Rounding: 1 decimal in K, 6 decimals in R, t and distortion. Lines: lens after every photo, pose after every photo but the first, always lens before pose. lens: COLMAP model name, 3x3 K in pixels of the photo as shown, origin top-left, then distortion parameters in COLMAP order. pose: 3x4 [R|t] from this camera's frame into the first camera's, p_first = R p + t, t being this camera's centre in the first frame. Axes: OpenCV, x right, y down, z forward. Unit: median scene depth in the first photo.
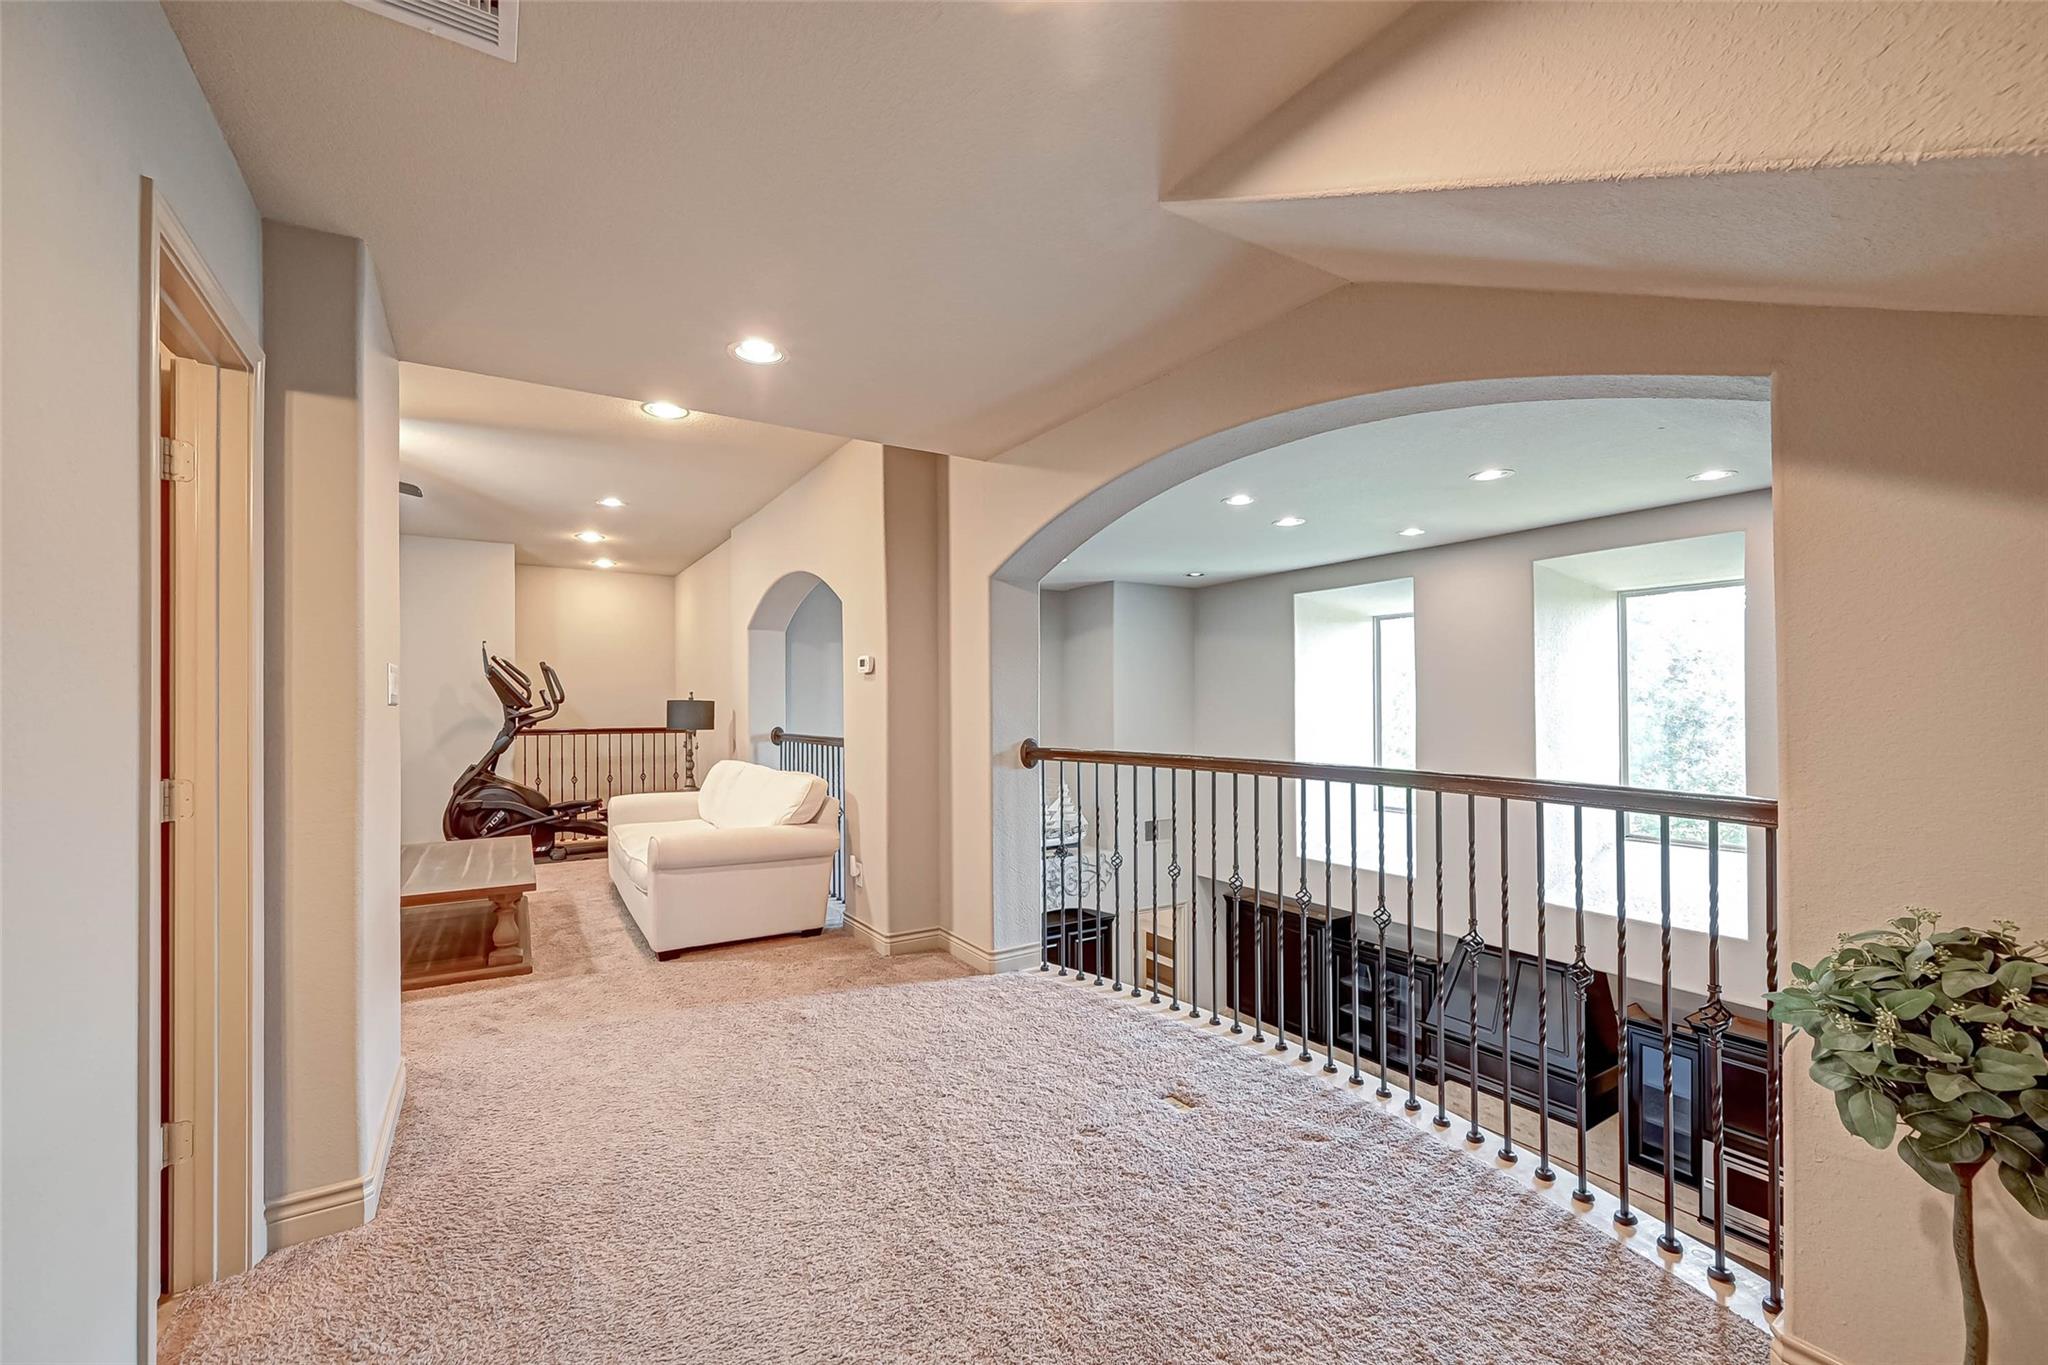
lens RADIAL K [[839.1, 0, 1003.8], [0, 839.1, 697.7], [0, 0, 1]] dist [-0.002294, 0.000314]
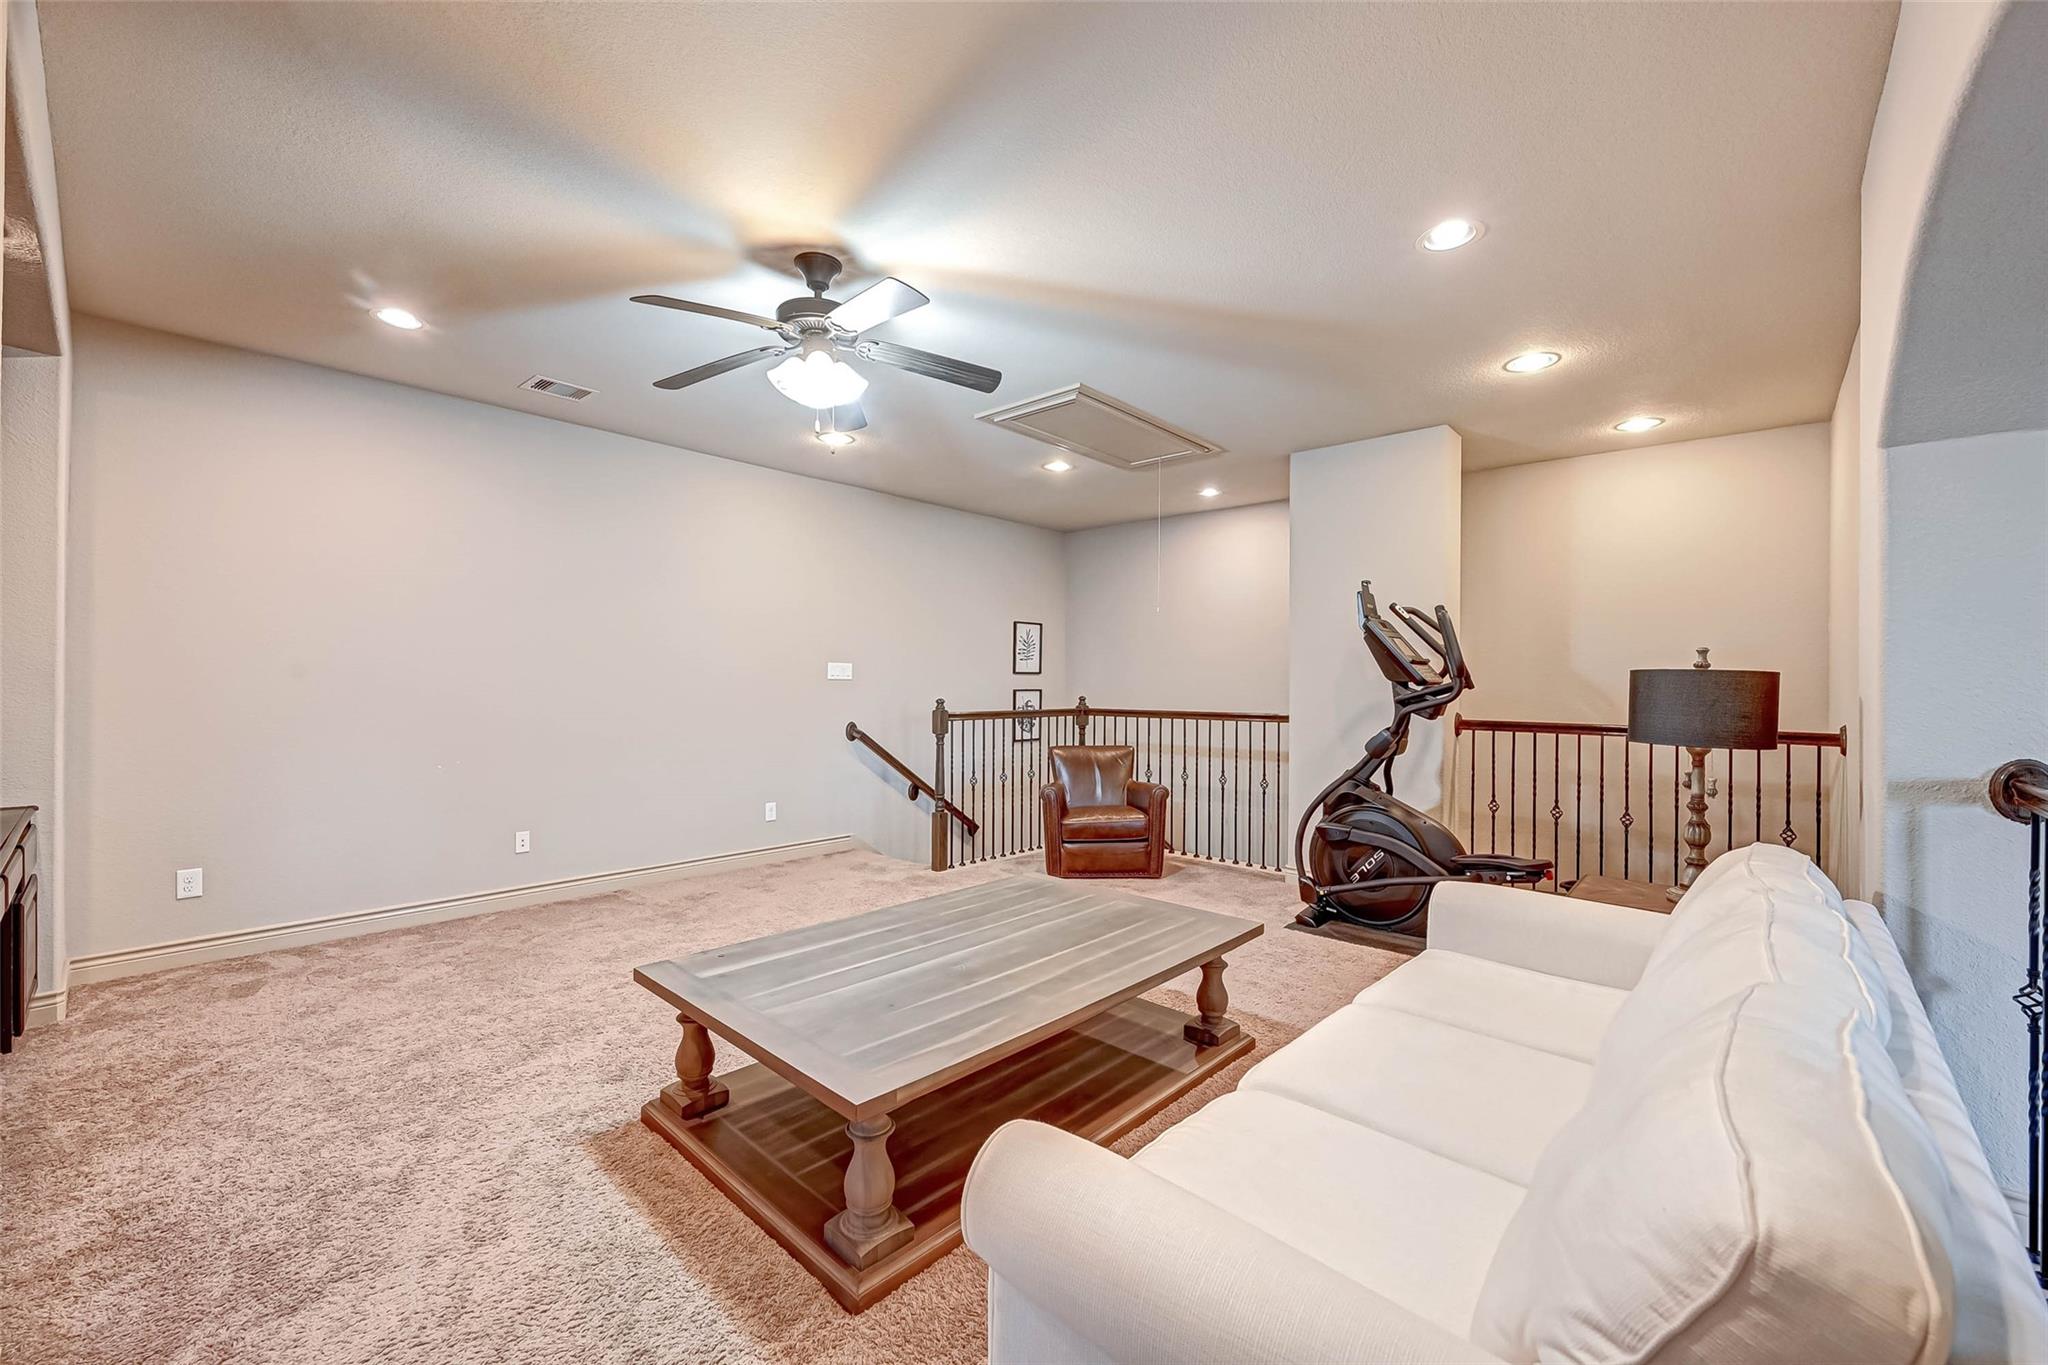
lens RADIAL K [[839.1, 0, 1009.5], [0, 839.1, 676.6], [0, 0, 1]] dist [-0.002294, 0.000314]
pose [[0.289898, 0.001267, -0.957057, -0.144085], [-0.001347, 0.999999, 0.000916, 0.010344], [0.957057, 0.001024, 0.289899, 0.914809]]
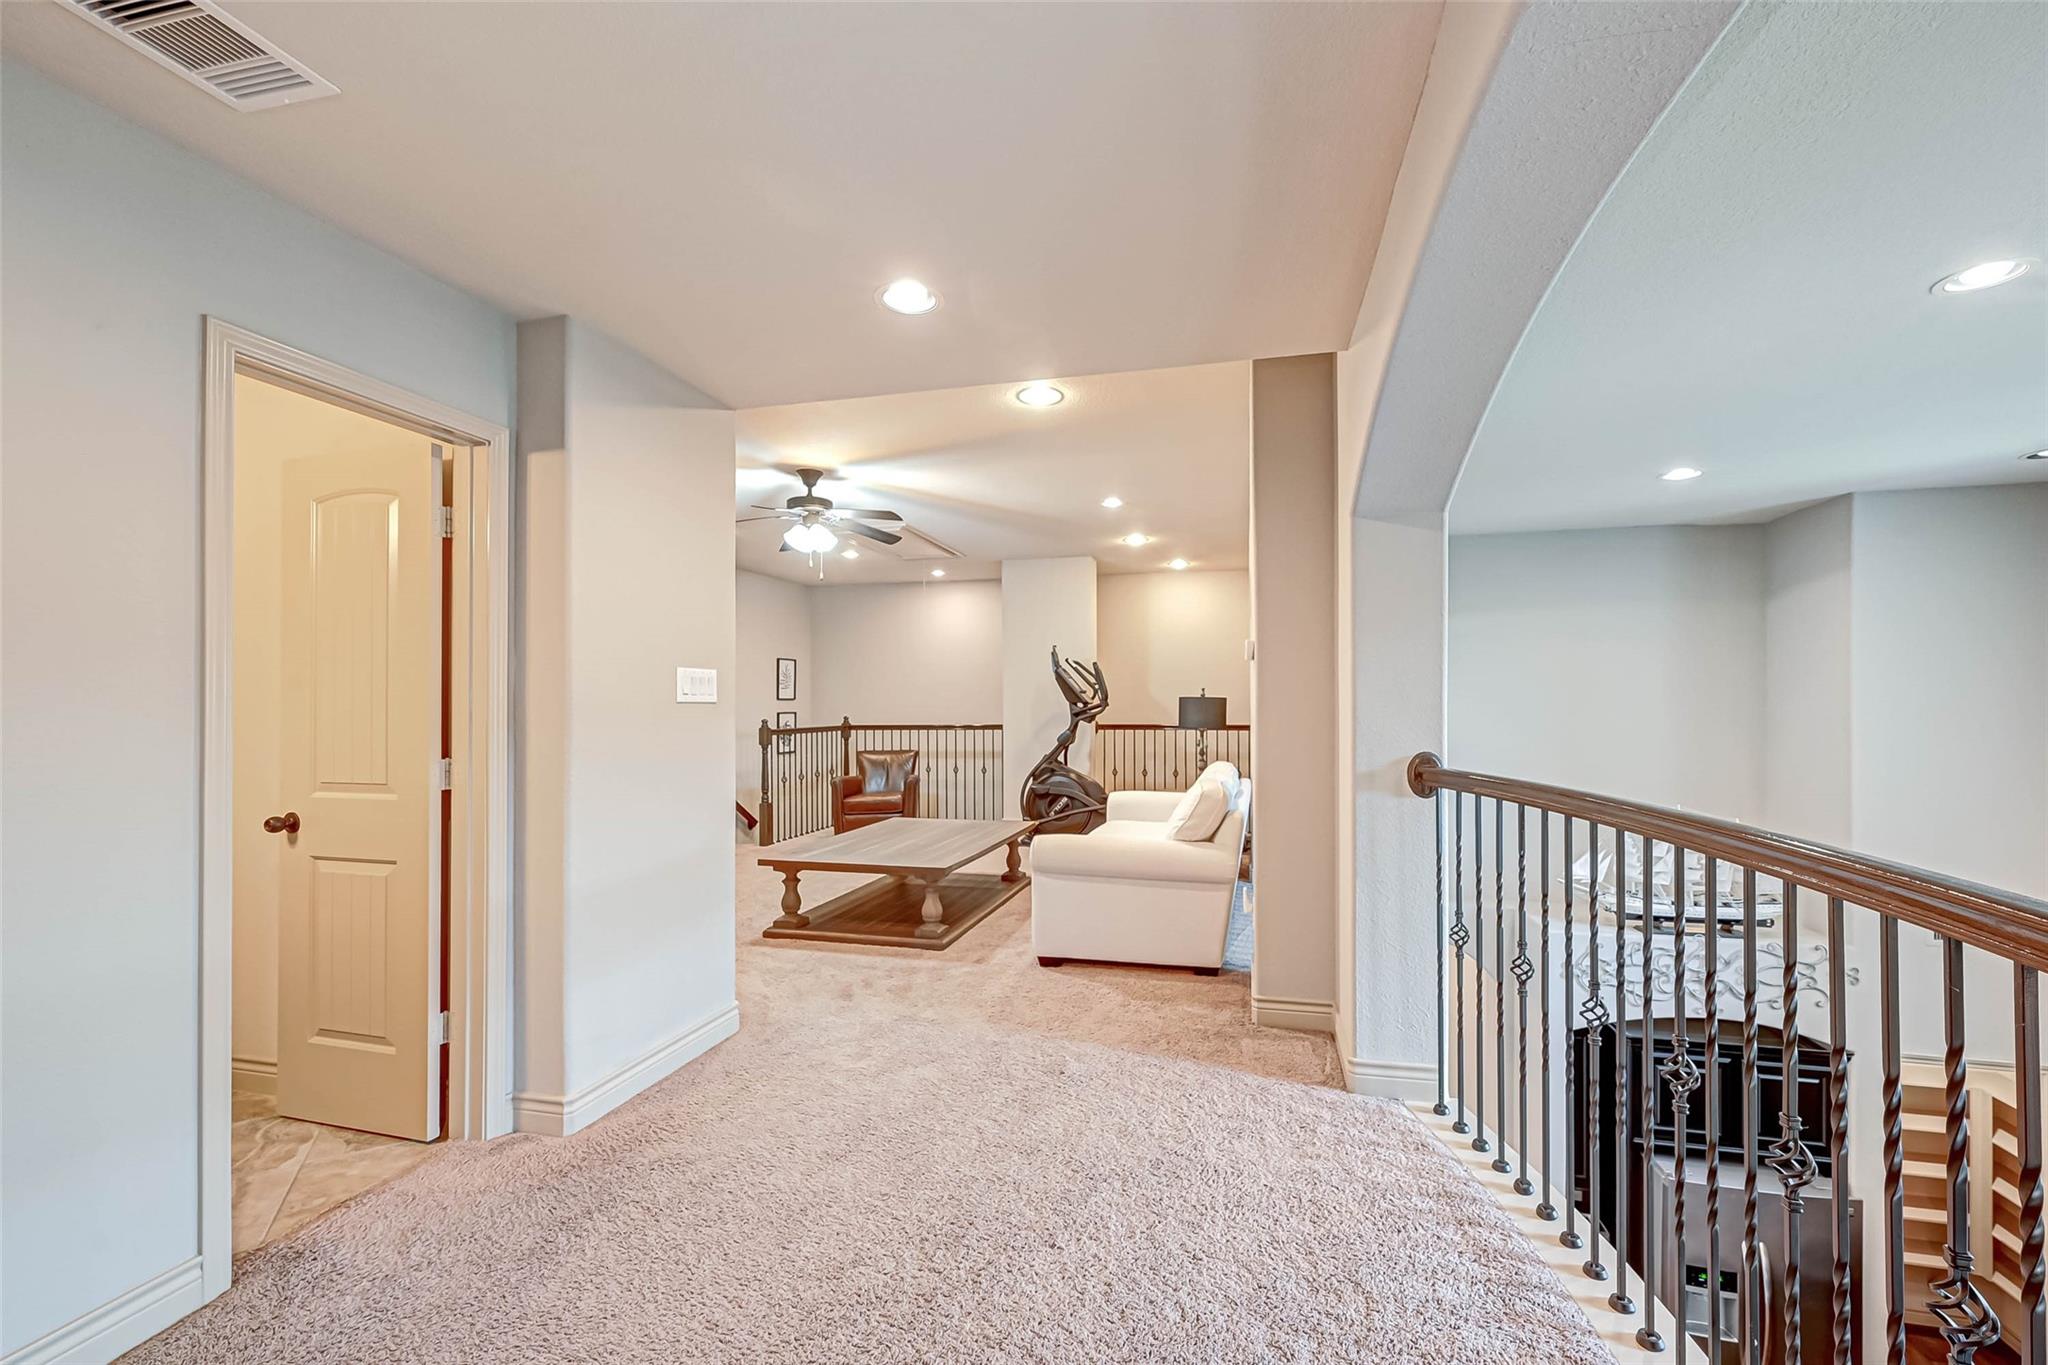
lens RADIAL K [[839.1, 0, 1041.7], [0, 839.1, 701.8], [0, 0, 1]] dist [-0.002294, 0.000314]
pose [[0.703687, -0.001546, -0.710508, 0.279314], [0.008445, 0.999945, 0.006188, 0.002380], [0.710460, -0.010355, 0.703661, 0.317412]]
